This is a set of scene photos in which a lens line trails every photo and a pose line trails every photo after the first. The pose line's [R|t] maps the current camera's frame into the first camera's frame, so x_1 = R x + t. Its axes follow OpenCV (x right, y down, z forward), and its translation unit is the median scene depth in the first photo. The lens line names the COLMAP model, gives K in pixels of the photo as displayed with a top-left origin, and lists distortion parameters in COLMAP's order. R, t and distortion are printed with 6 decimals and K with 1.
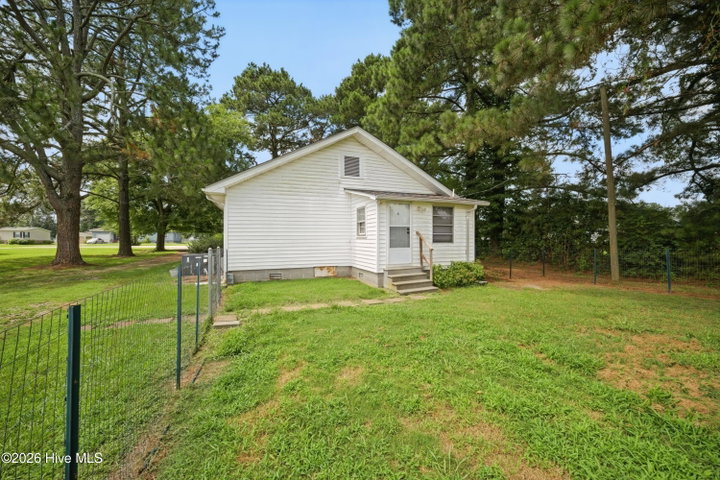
lens RADIAL K [[288.9, 0, 359.0], [0, 288.9, 239.0], [0, 0, 1]] dist [0.000549, -0.000271]
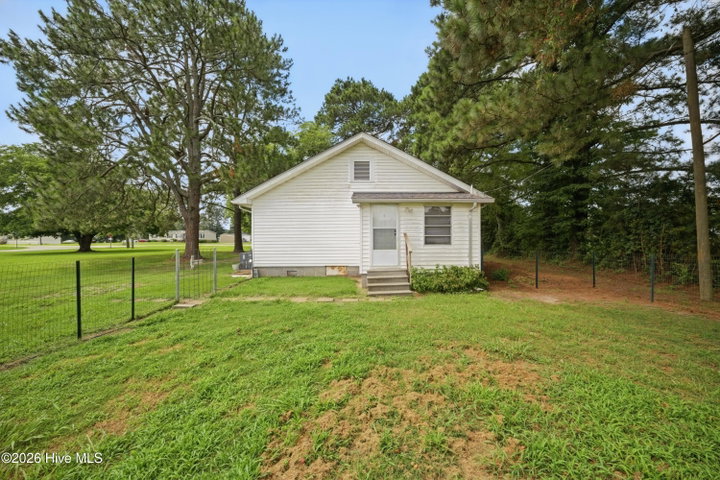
lens RADIAL K [[288.9, 0, 359.7], [0, 288.9, 237.8], [0, 0, 1]] dist [0.000549, -0.000271]
pose [[0.926527, -0.002161, -0.376223, 0.377271], [0.001645, 0.999997, -0.001692, -0.007581], [0.376225, 0.000949, 0.926528, 0.034206]]
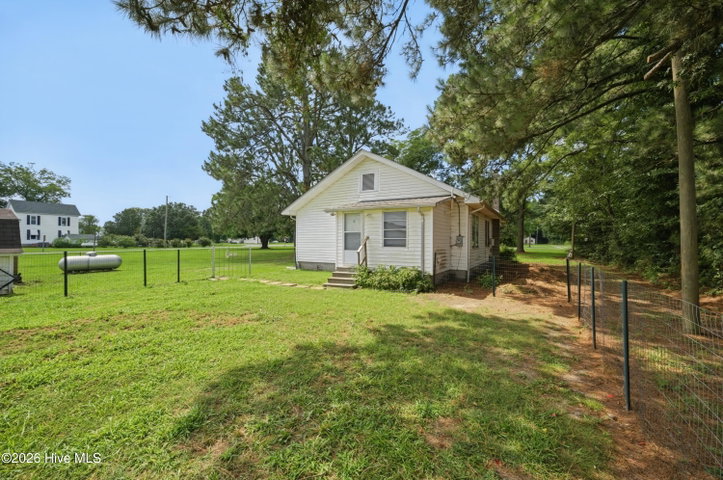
lens RADIAL K [[290.1, 0, 360.2], [0, 290.1, 239.4], [0, 0, 1]] dist [0.000549, -0.000271]
pose [[0.602356, 0.001441, -0.798226, 0.959698], [-0.006840, 0.999971, -0.003357, -0.008536], [0.798198, 0.007482, 0.602348, 0.262384]]
